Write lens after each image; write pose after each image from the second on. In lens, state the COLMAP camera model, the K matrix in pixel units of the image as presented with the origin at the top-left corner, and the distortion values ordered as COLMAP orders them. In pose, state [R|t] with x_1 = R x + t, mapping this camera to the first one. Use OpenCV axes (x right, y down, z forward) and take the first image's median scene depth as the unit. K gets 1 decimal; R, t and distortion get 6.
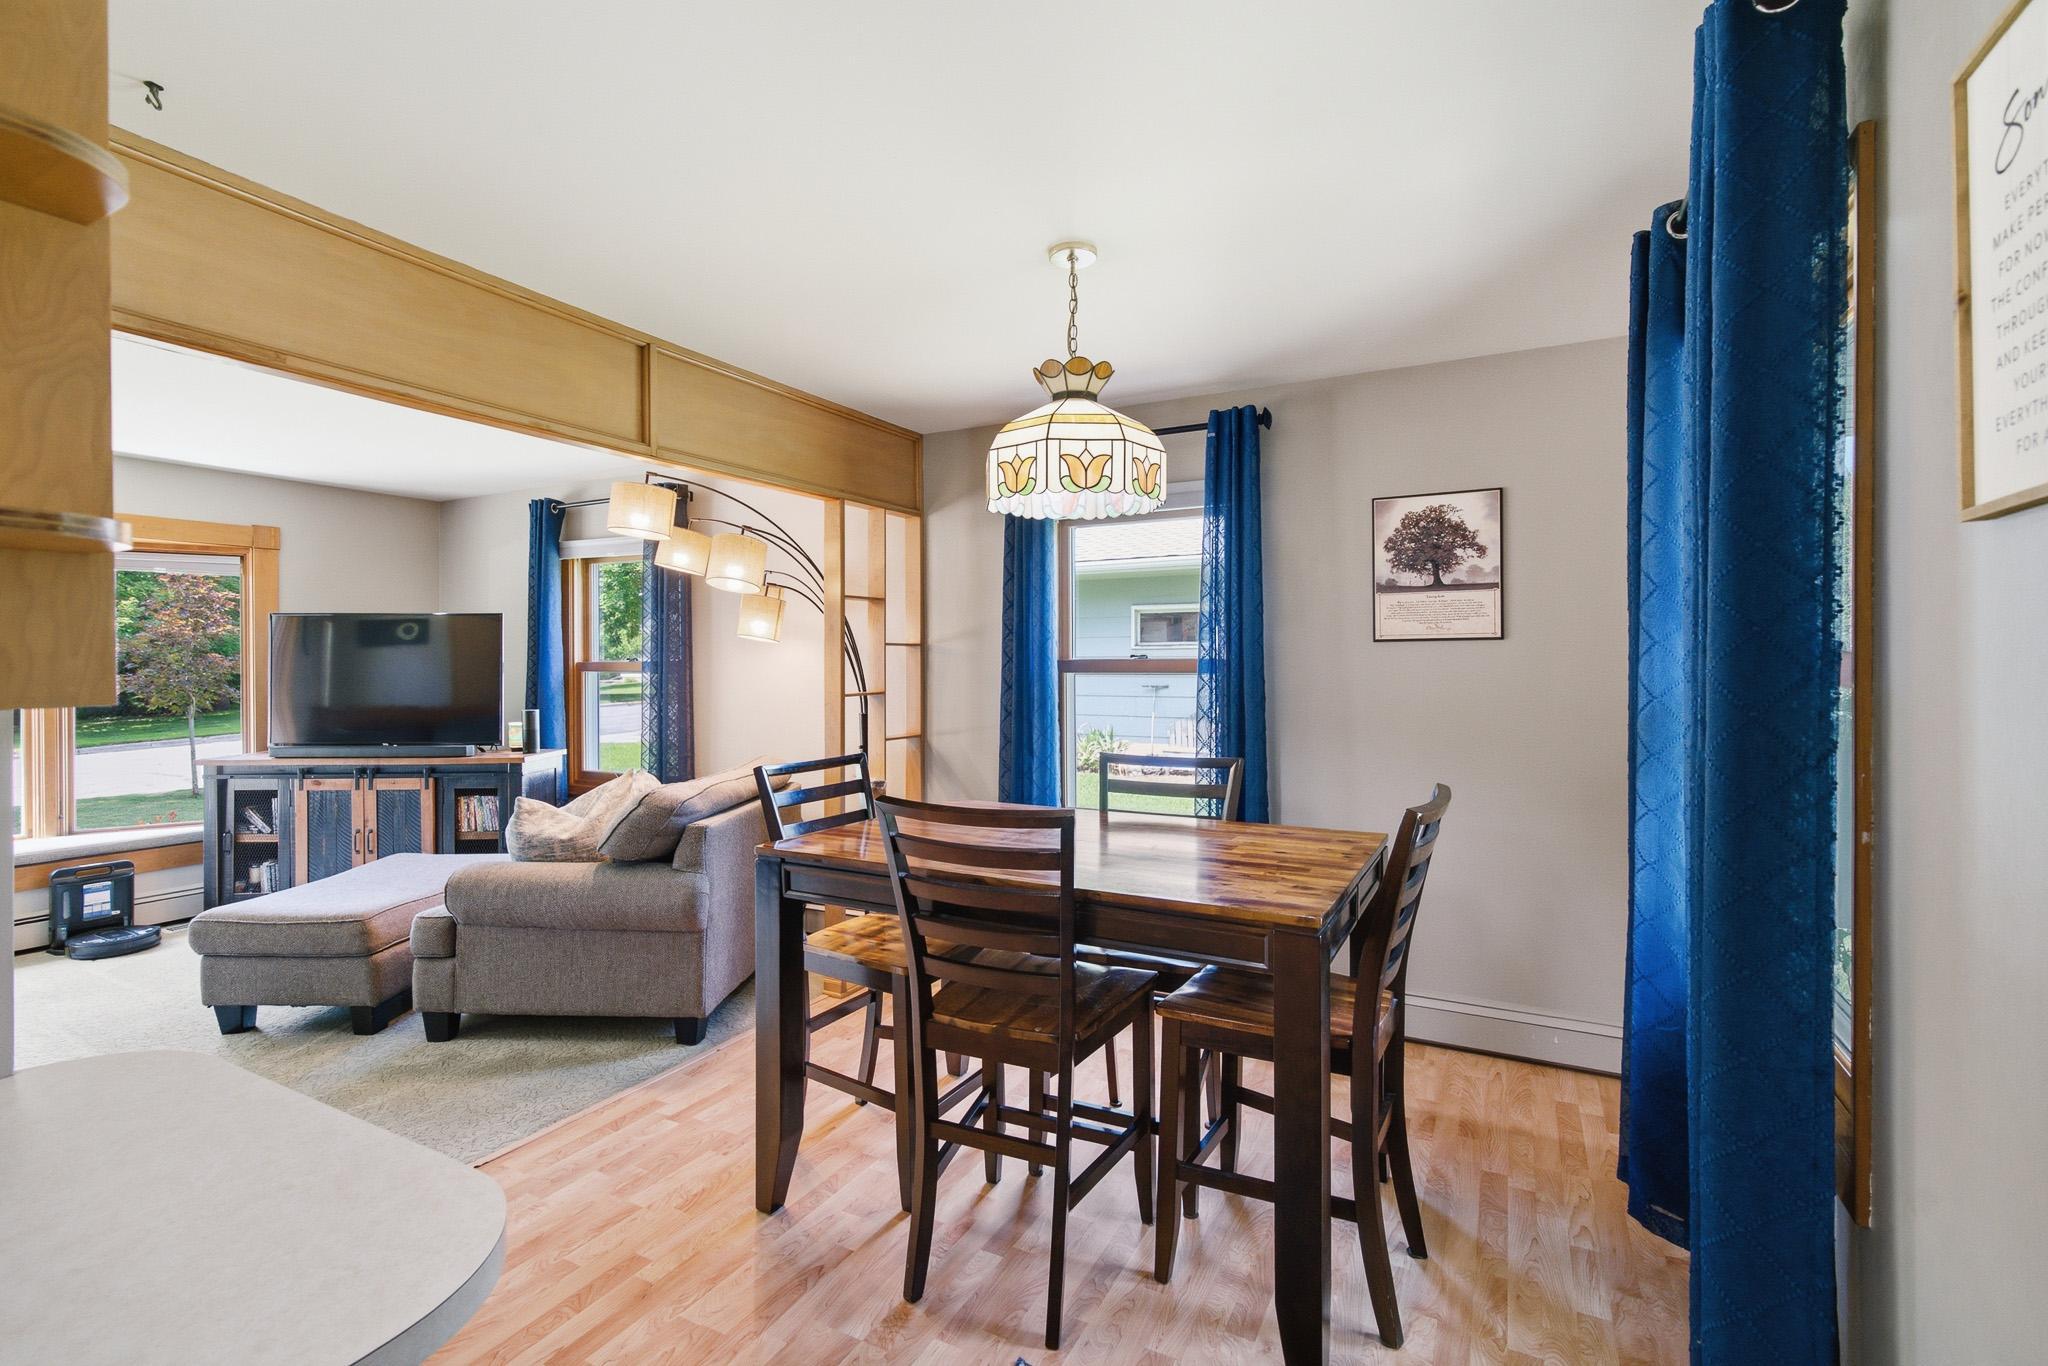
lens RADIAL K [[929.7, 0, 1028.2], [0, 929.7, 658.5], [0, 0, 1]] dist [-0.002607, 0.004616]
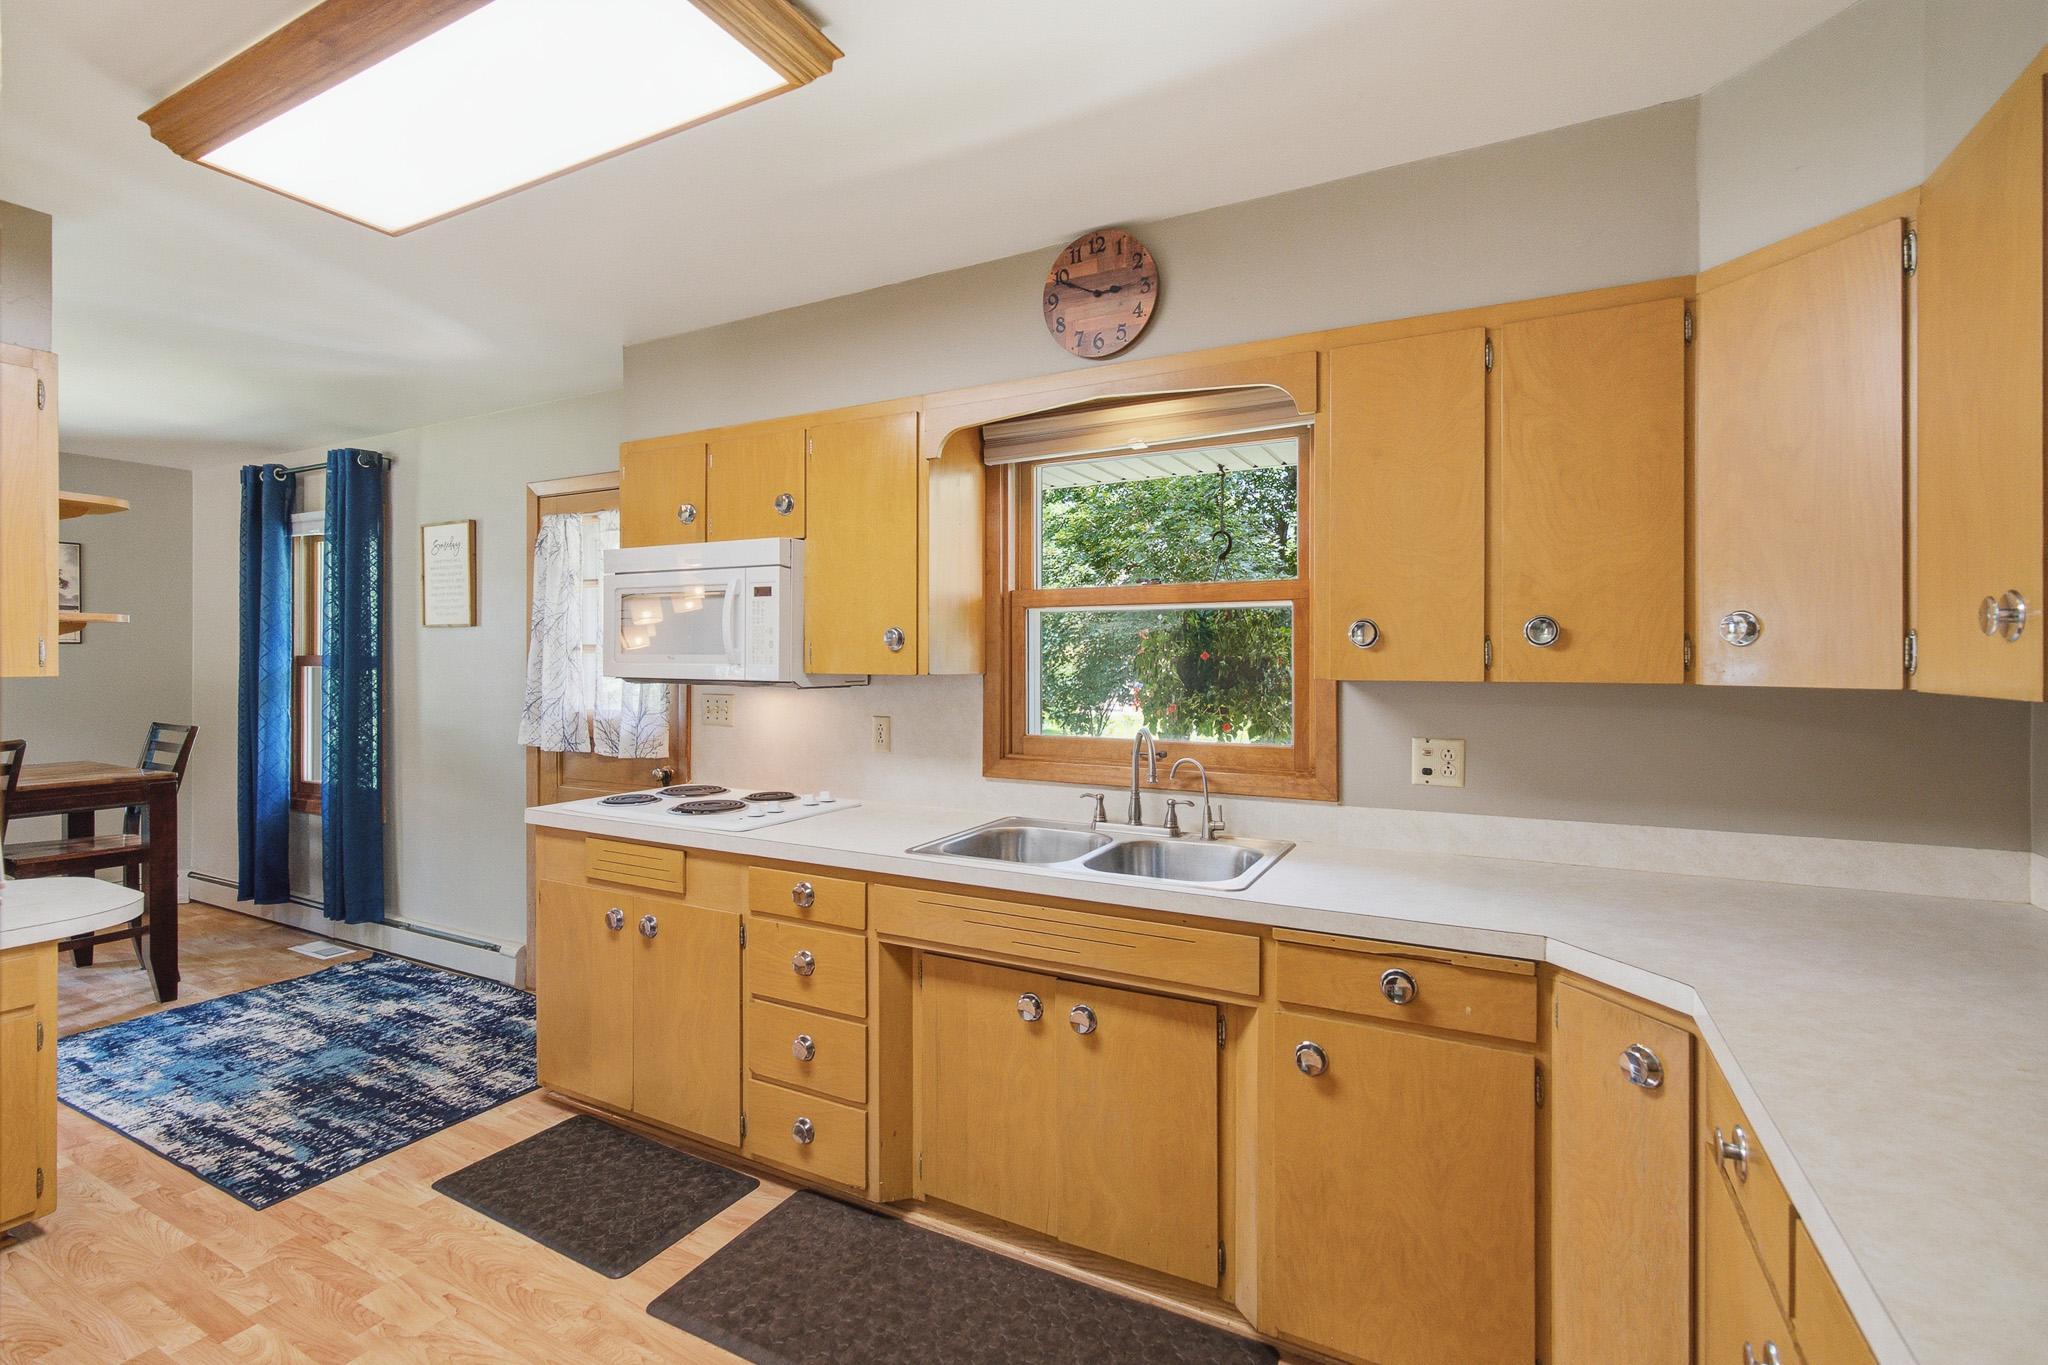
lens RADIAL K [[929.7, 0, 1028.2], [0, 929.7, 658.0], [0, 0, 1]] dist [-0.002607, 0.004616]
pose [[0.003343, 0.000334, 0.999994, -0.943462], [-0.005827, 0.999983, -0.000314, -0.005491], [-0.999977, -0.005826, 0.003345, -0.519551]]
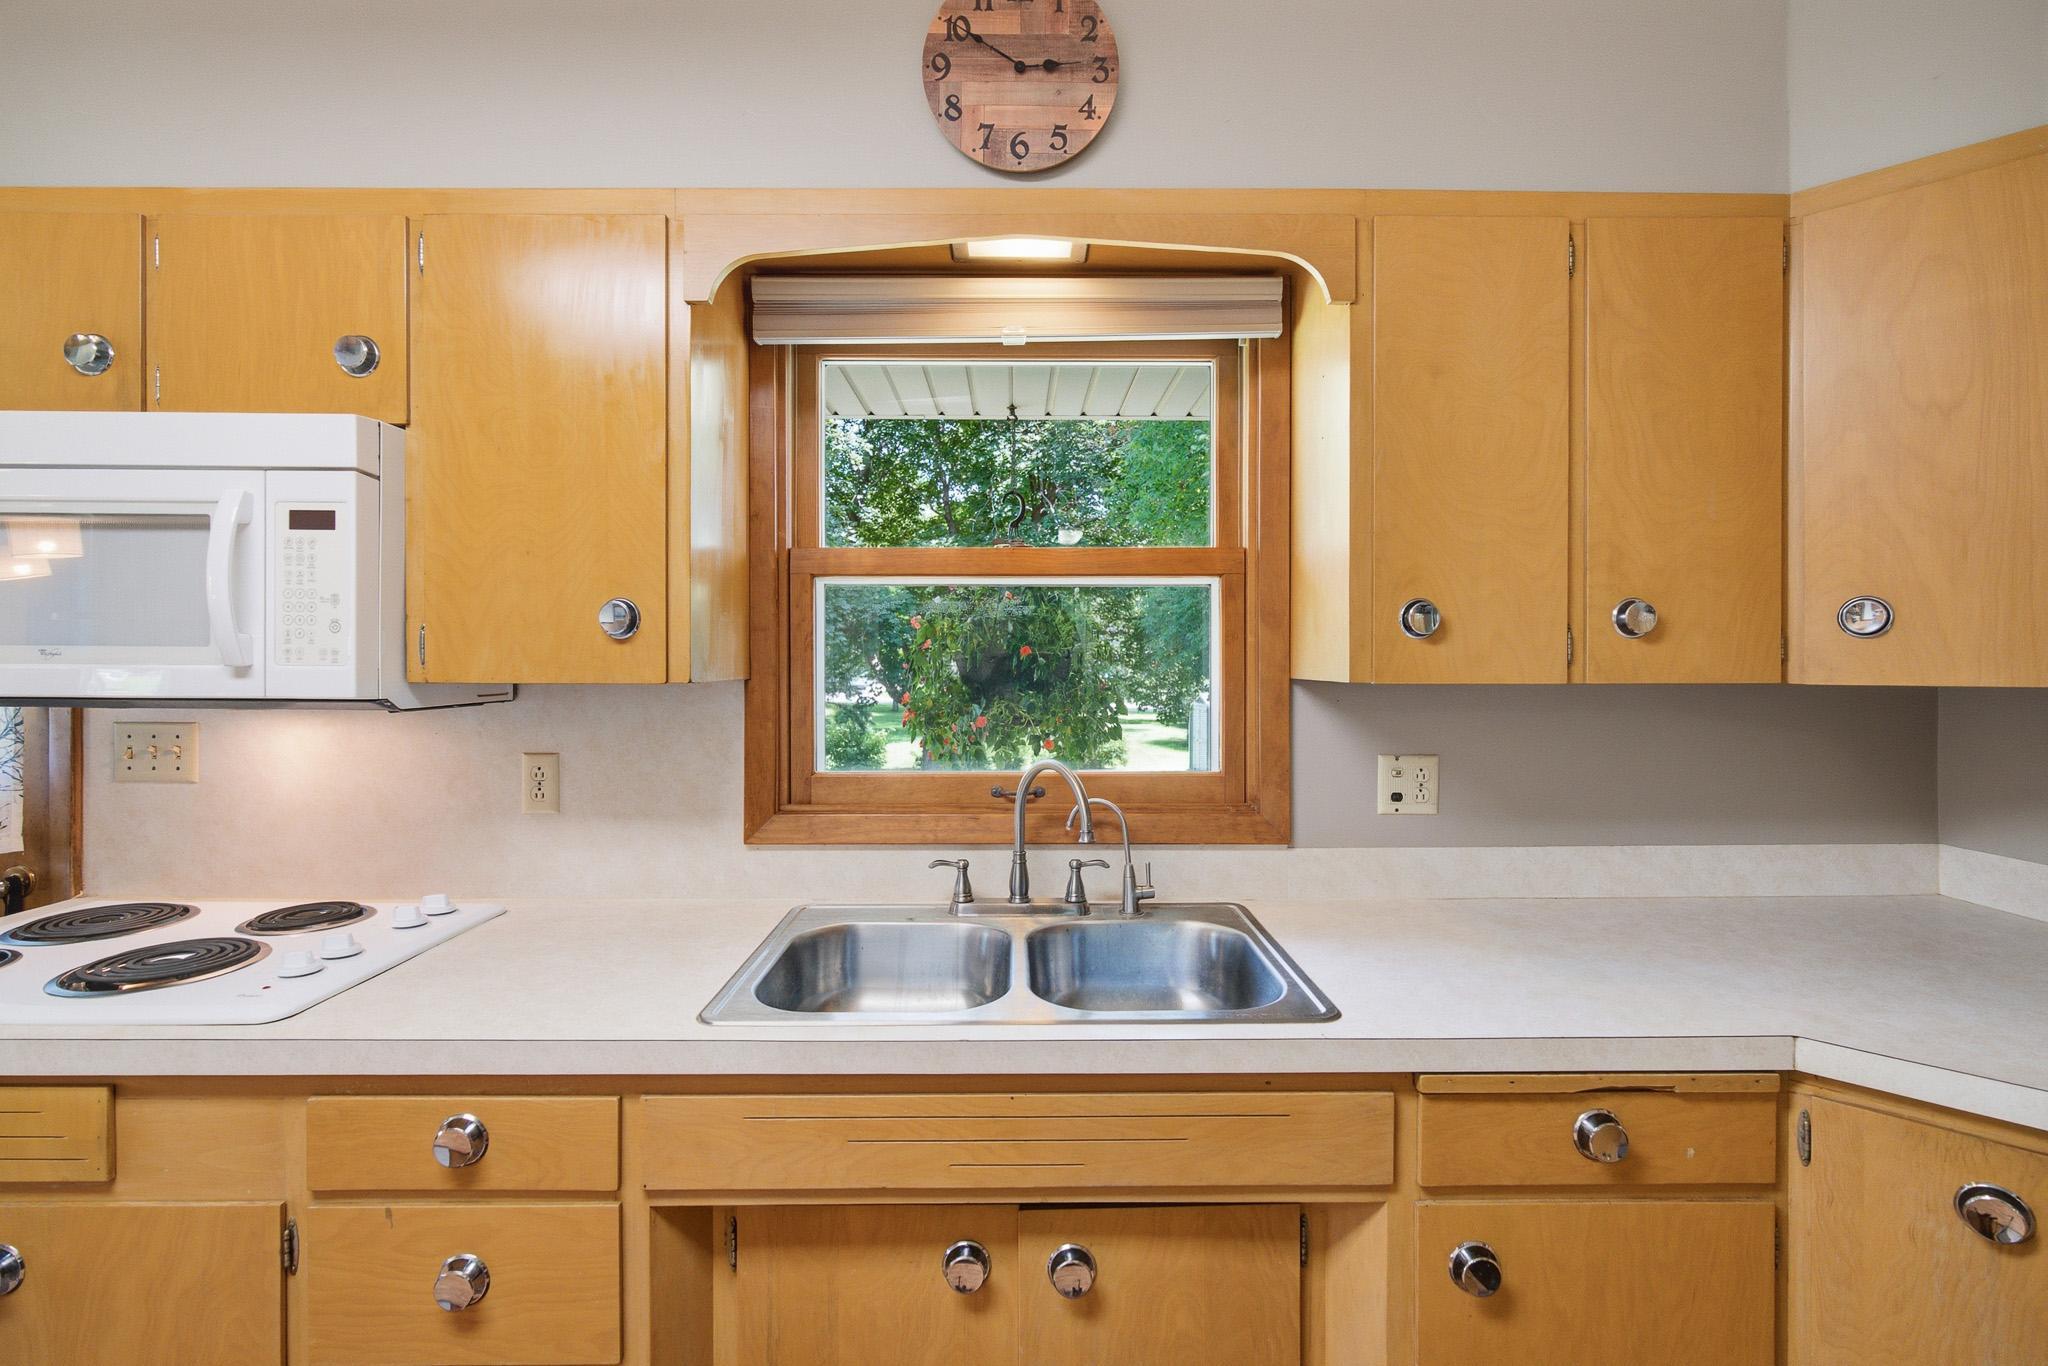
lens RADIAL K [[923.7, 0, 1029.6], [0, 923.7, 661.8], [0, 0, 1]] dist [-0.001532, 0.000858]
pose [[-0.471119, -0.004927, 0.882056, -0.643036], [-0.004576, 0.999985, 0.003142, -0.003484], [-0.882058, -0.002556, -0.471135, -0.375308]]
